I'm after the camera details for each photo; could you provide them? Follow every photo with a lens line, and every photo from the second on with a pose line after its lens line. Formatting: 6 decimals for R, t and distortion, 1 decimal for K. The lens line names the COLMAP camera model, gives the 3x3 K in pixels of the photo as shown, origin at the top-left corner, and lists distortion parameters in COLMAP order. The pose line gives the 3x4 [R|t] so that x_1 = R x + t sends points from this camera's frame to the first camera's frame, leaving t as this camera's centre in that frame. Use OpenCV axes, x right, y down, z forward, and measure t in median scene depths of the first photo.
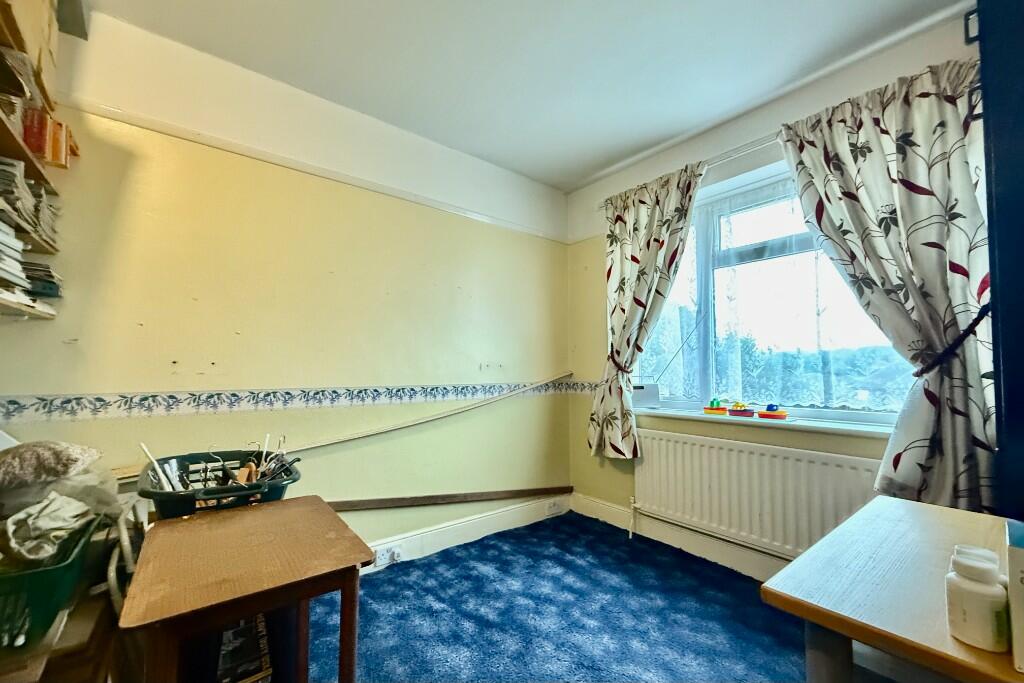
lens RADIAL K [[409.9, 0, 510.1], [0, 409.9, 347.5], [0, 0, 1]] dist [-0.000222, -0.000031]
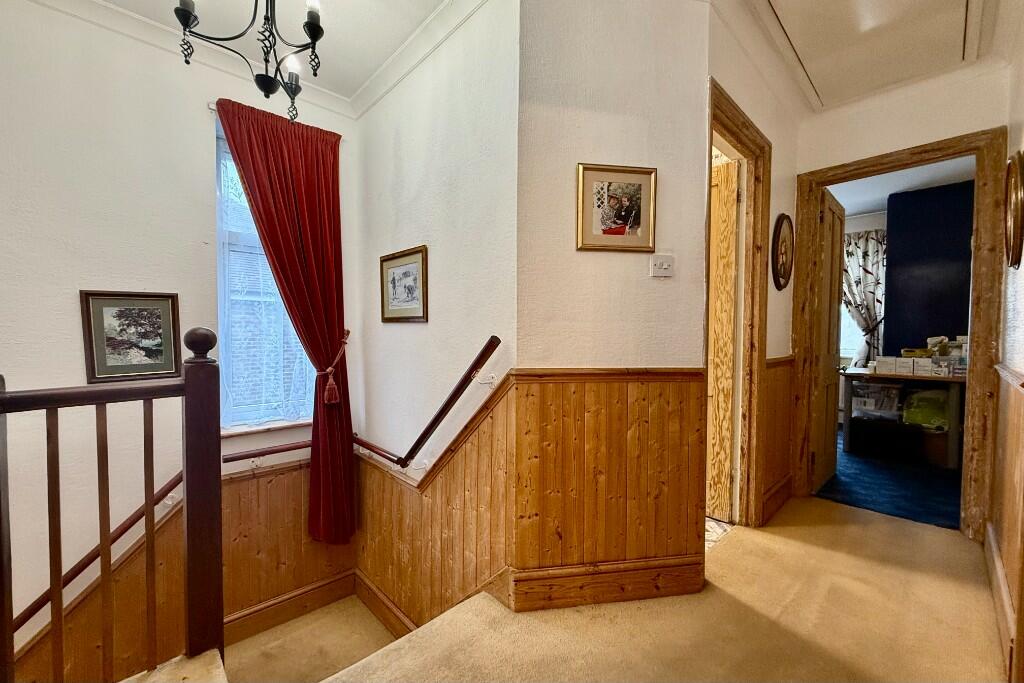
lens RADIAL K [[409.9, 0, 514.3], [0, 409.9, 346.3], [0, 0, 1]] dist [-0.000222, -0.000031]
pose [[0.996077, -0.002095, 0.088465, -1.741041], [-0.004649, 0.997100, 0.075956, -0.068703], [-0.088368, -0.076070, 0.993179, -1.683036]]
